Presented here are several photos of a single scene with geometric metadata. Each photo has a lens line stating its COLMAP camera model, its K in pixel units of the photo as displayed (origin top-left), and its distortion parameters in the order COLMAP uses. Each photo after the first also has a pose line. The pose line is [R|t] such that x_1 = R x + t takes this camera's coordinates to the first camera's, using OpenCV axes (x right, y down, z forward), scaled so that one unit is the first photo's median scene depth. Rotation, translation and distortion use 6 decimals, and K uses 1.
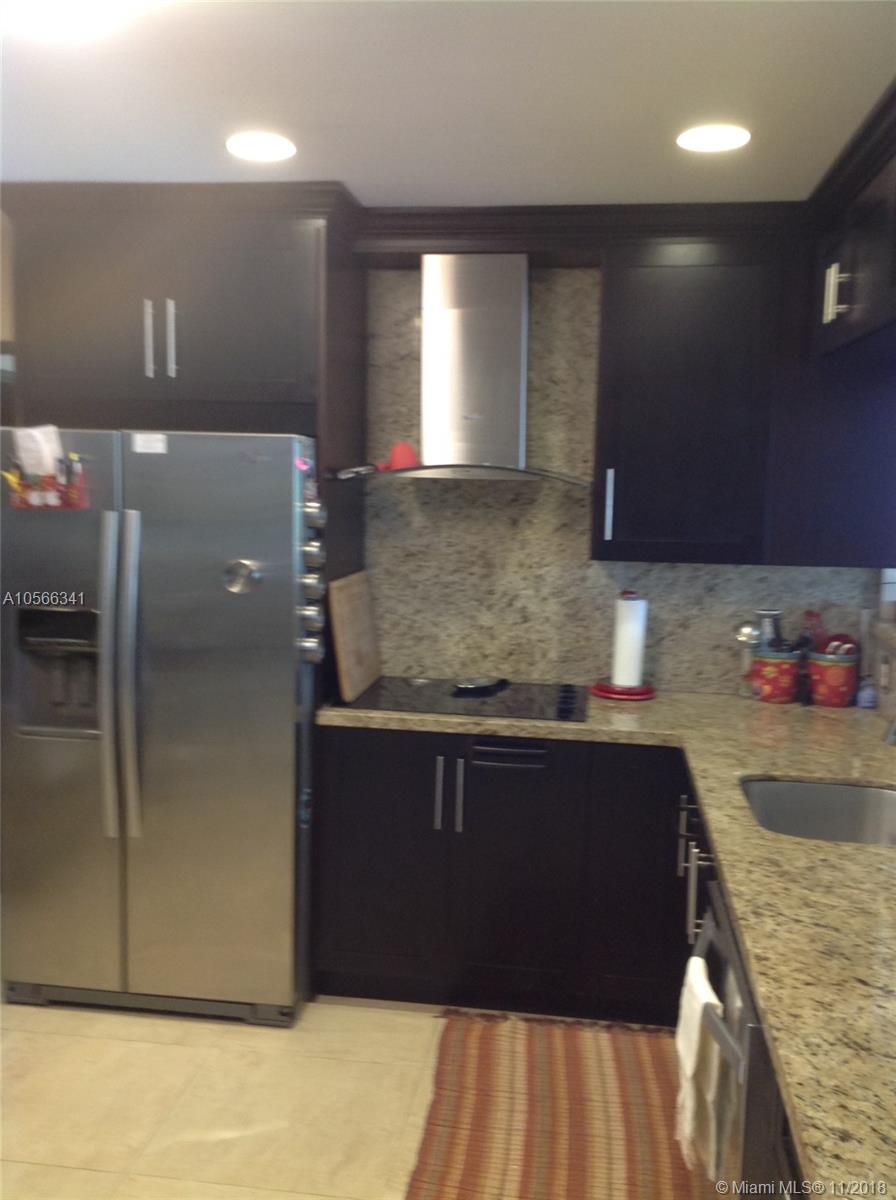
lens RADIAL K [[1122.3, 0, 450.6], [0, 1122.3, 597.3], [0, 0, 1]] dist [0.177677, -0.431453]
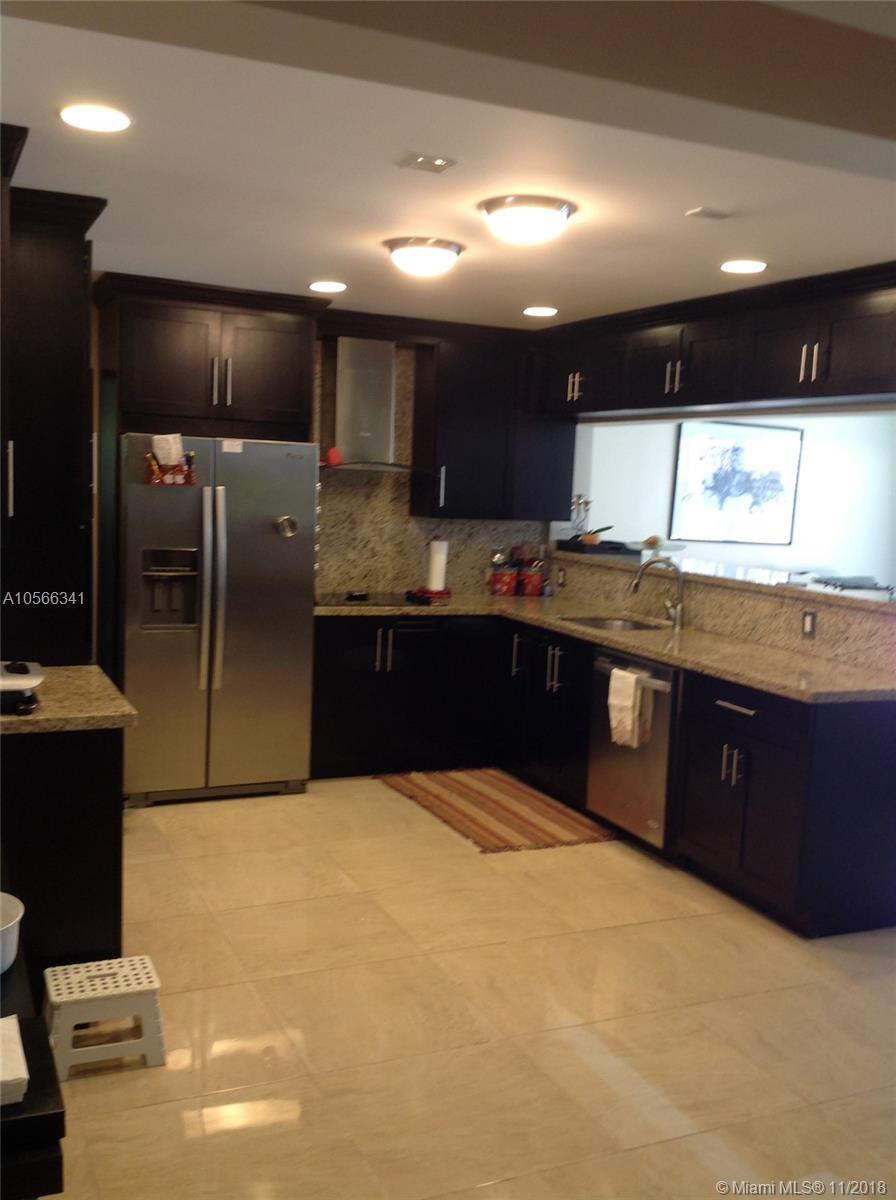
lens RADIAL K [[1122.3, 0, 450.6], [0, 1122.3, 597.3], [0, 0, 1]] dist [0.177677, -0.431453]
pose [[0.842116, -0.042824, 0.537593, -0.770232], [0.032884, 0.999065, 0.028072, 0.041213], [-0.538293, -0.005962, 0.842737, -0.482765]]
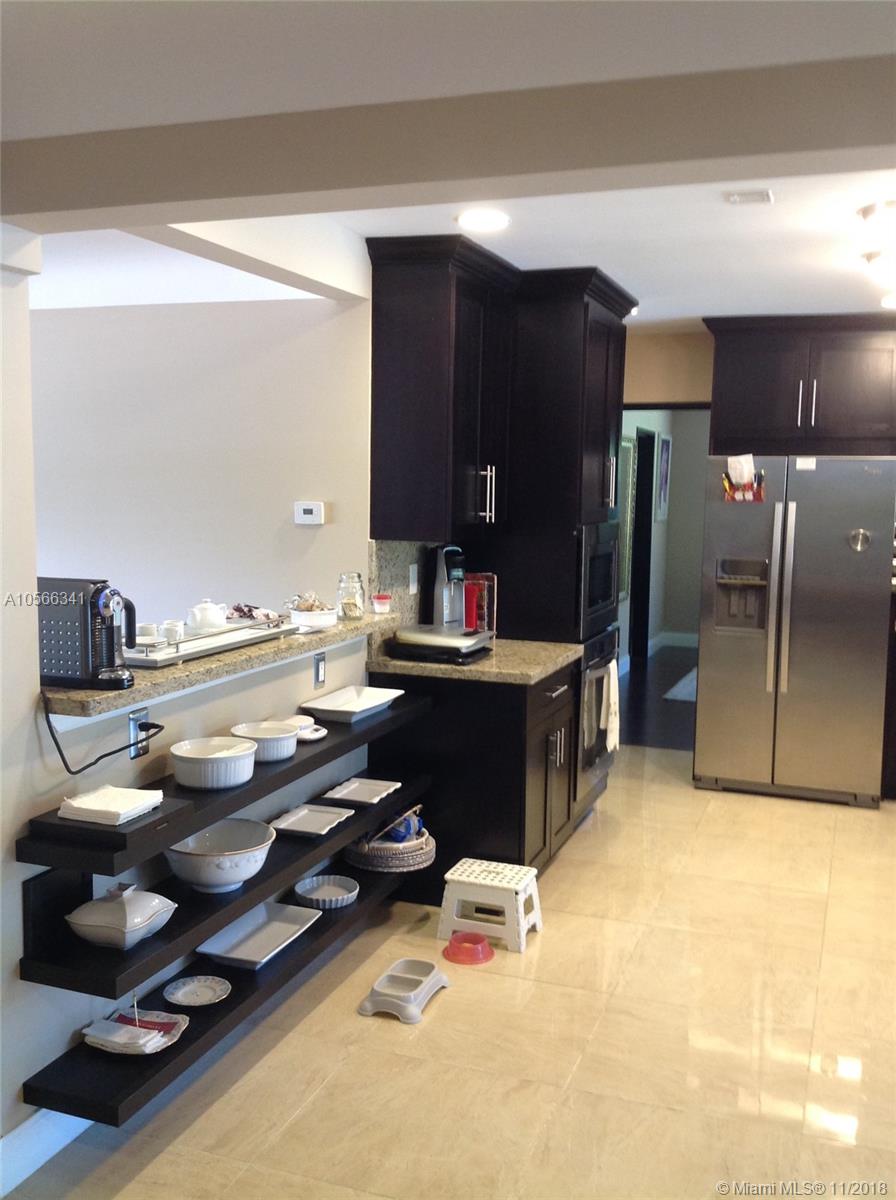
lens RADIAL K [[1122.3, 0, 450.6], [0, 1122.3, 597.3], [0, 0, 1]] dist [0.177677, -0.431453]
pose [[0.978394, 0.016434, -0.206096, -0.375759], [-0.018529, 0.999794, -0.008240, 0.080733], [0.205918, 0.011881, 0.978497, -0.704859]]
